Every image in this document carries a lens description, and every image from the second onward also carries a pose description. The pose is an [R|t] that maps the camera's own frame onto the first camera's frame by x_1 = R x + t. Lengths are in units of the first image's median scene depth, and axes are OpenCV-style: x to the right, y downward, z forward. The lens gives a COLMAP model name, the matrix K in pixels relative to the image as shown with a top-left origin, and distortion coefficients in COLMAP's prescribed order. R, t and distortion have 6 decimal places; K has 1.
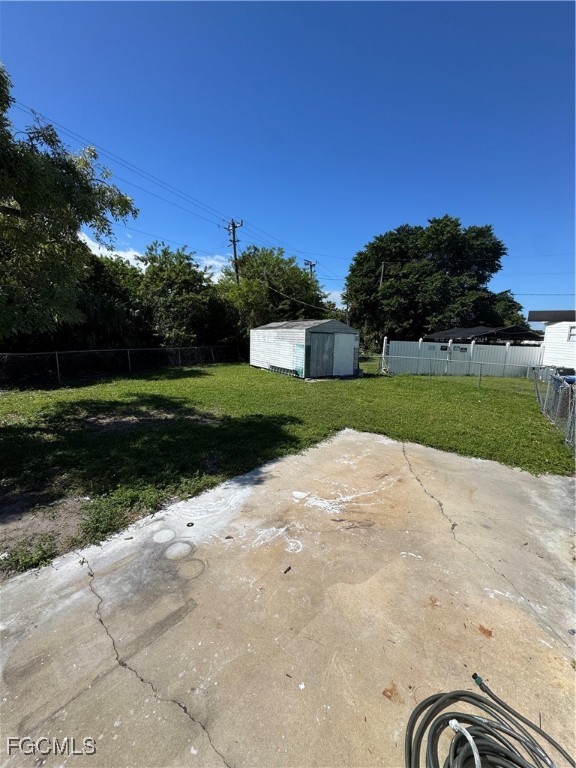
lens RADIAL K [[306.9, 0, 286.5], [0, 306.9, 383.2], [0, 0, 1]] dist [-0.003520, -0.000174]
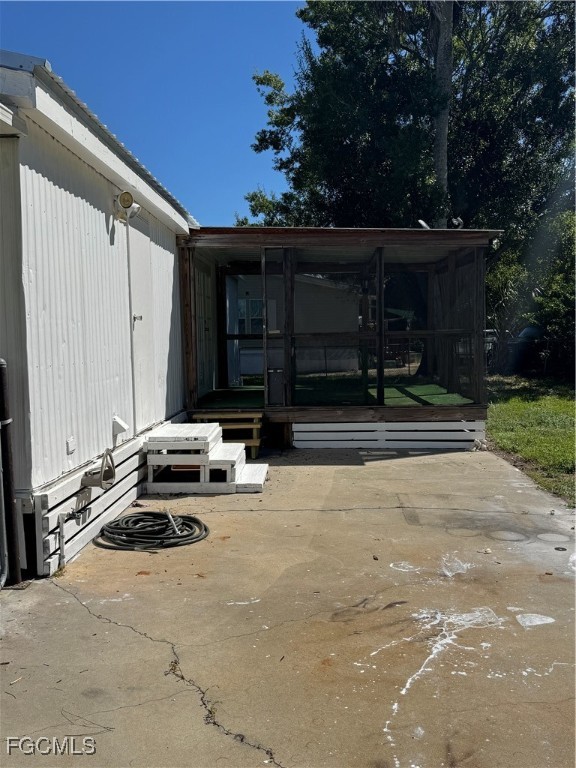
lens RADIAL K [[756.7, 0, 288.5], [0, 756.7, 384.9], [0, 0, 1]] dist [0.007883, 0.000000]
pose [[-0.808094, 0.023217, -0.588596, 1.024279], [-0.097276, 0.980244, 0.172218, -0.069742], [0.580966, 0.196424, -0.789871, 1.842499]]
